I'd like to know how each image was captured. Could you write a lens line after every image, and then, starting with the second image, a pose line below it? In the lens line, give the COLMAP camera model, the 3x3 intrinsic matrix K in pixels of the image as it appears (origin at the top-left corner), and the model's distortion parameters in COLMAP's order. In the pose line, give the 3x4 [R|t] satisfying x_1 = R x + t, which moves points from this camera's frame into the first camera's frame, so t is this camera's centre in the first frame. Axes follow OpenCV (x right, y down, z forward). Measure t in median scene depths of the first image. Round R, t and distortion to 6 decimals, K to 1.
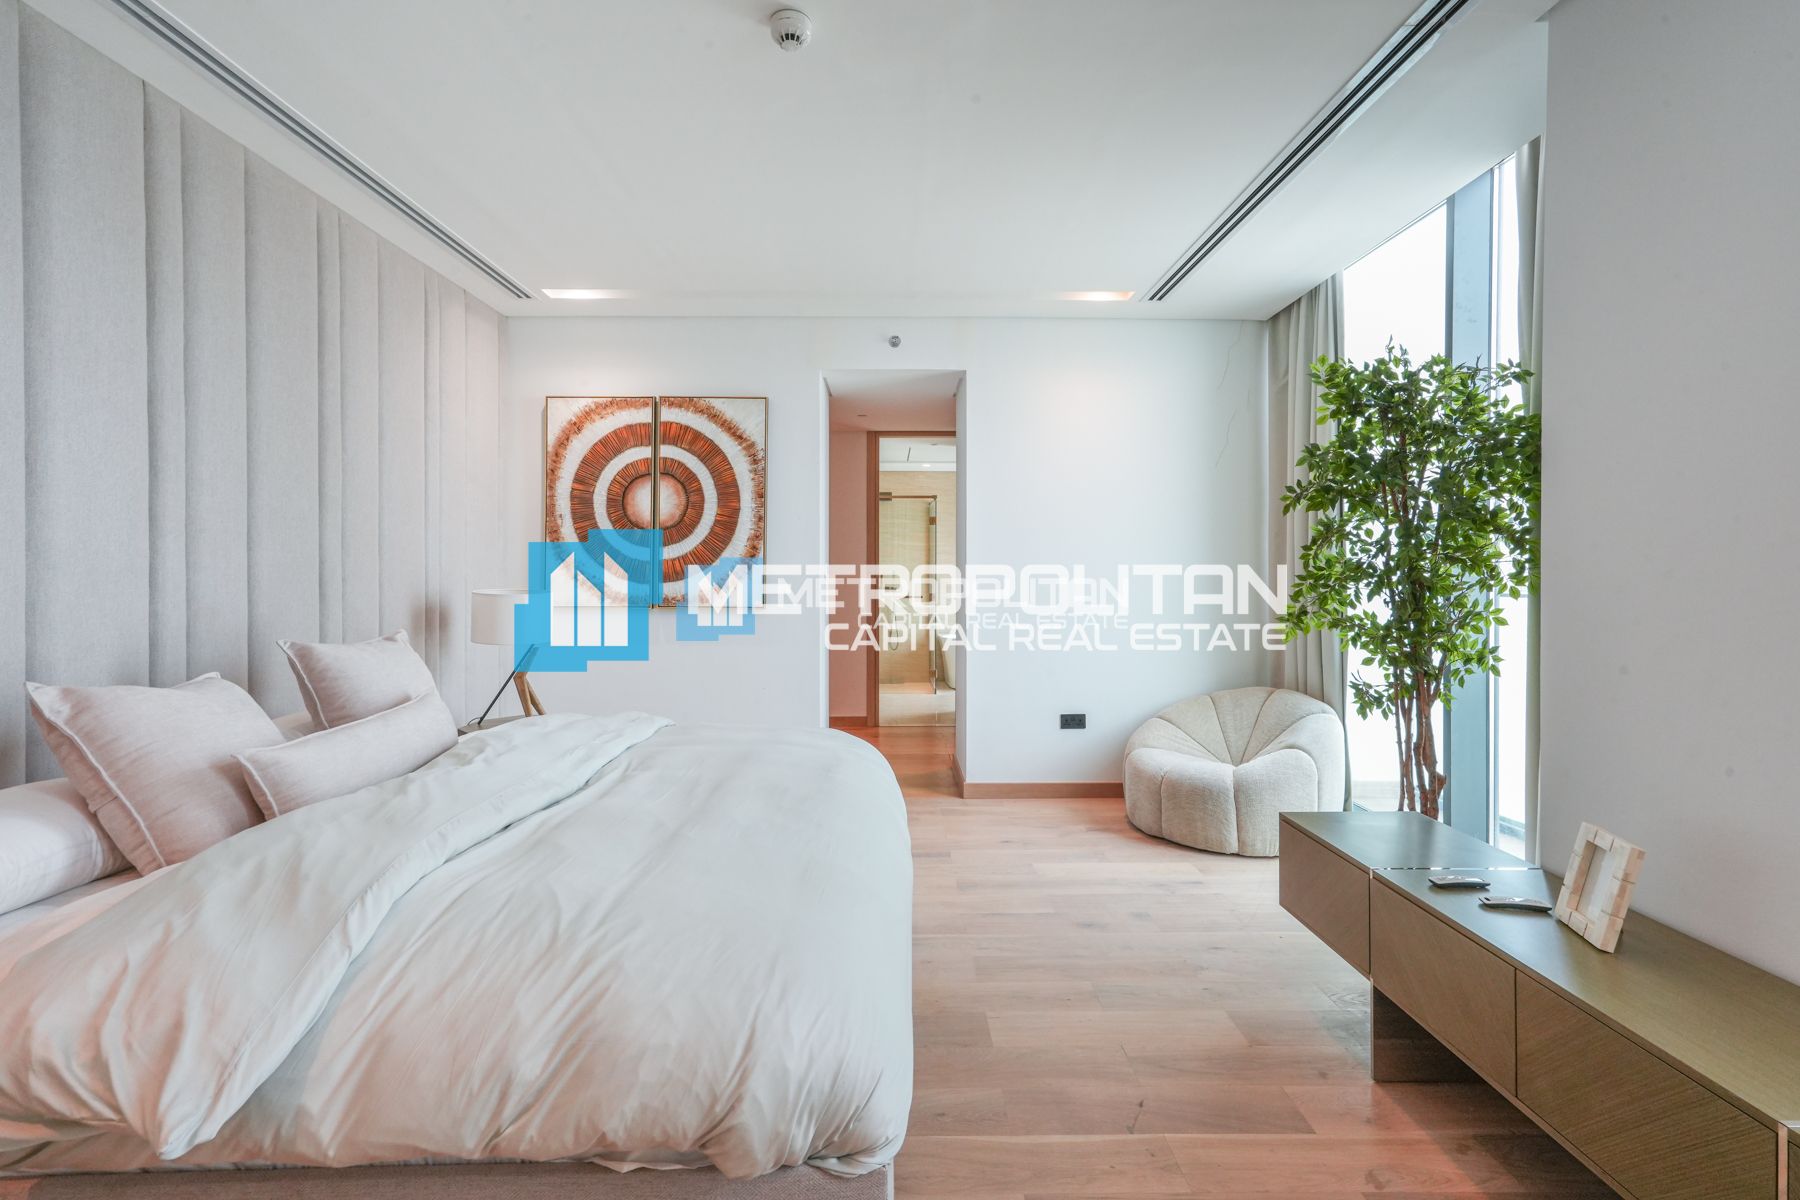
lens RADIAL K [[841.4, 0, 901.5], [0, 841.4, 586.5], [0, 0, 1]] dist [0.001299, 0.000339]
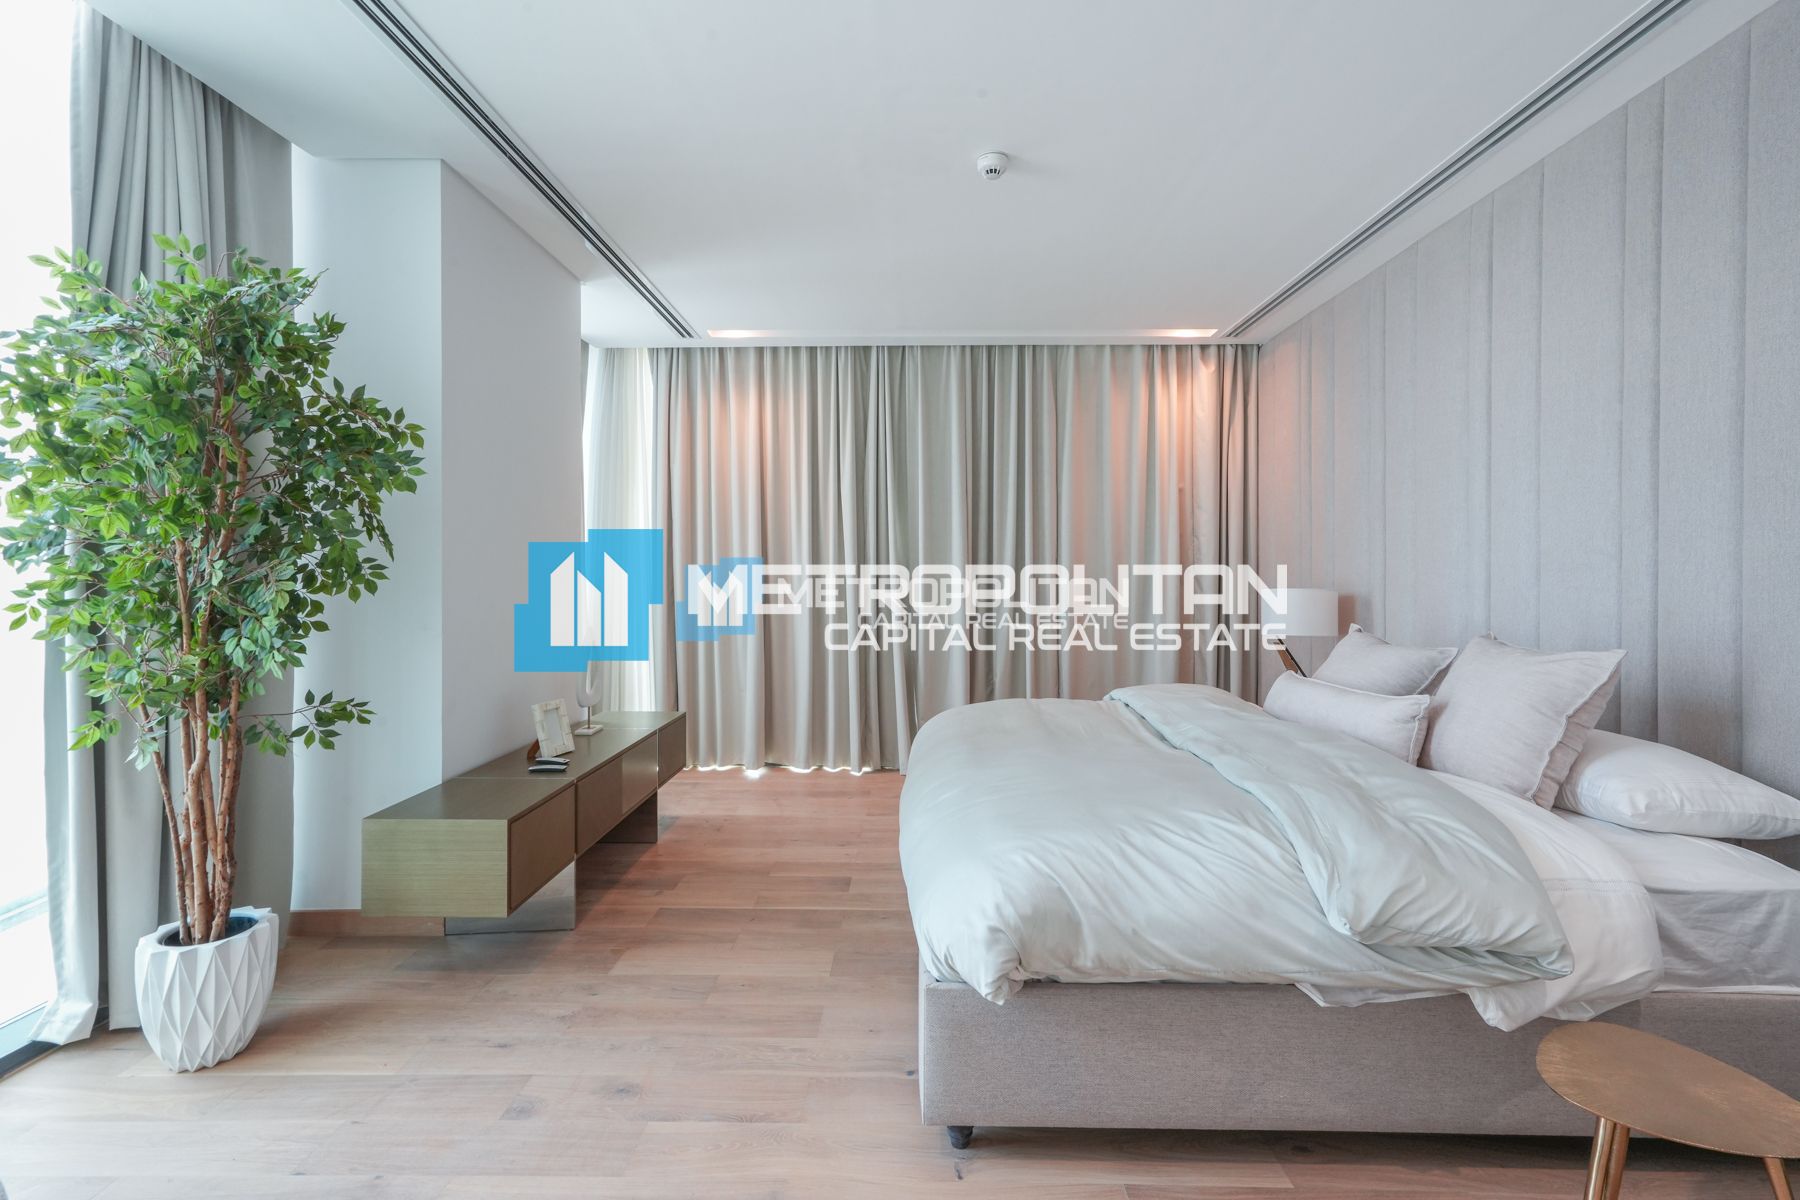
lens RADIAL K [[841.4, 0, 899.9], [0, 841.4, 590.1], [0, 0, 1]] dist [0.001299, 0.000339]
pose [[-0.999523, -0.002385, 0.030796, -0.022352], [-0.001307, 0.999387, 0.034980, -0.025361], [-0.030861, 0.034923, -0.998913, 1.907711]]
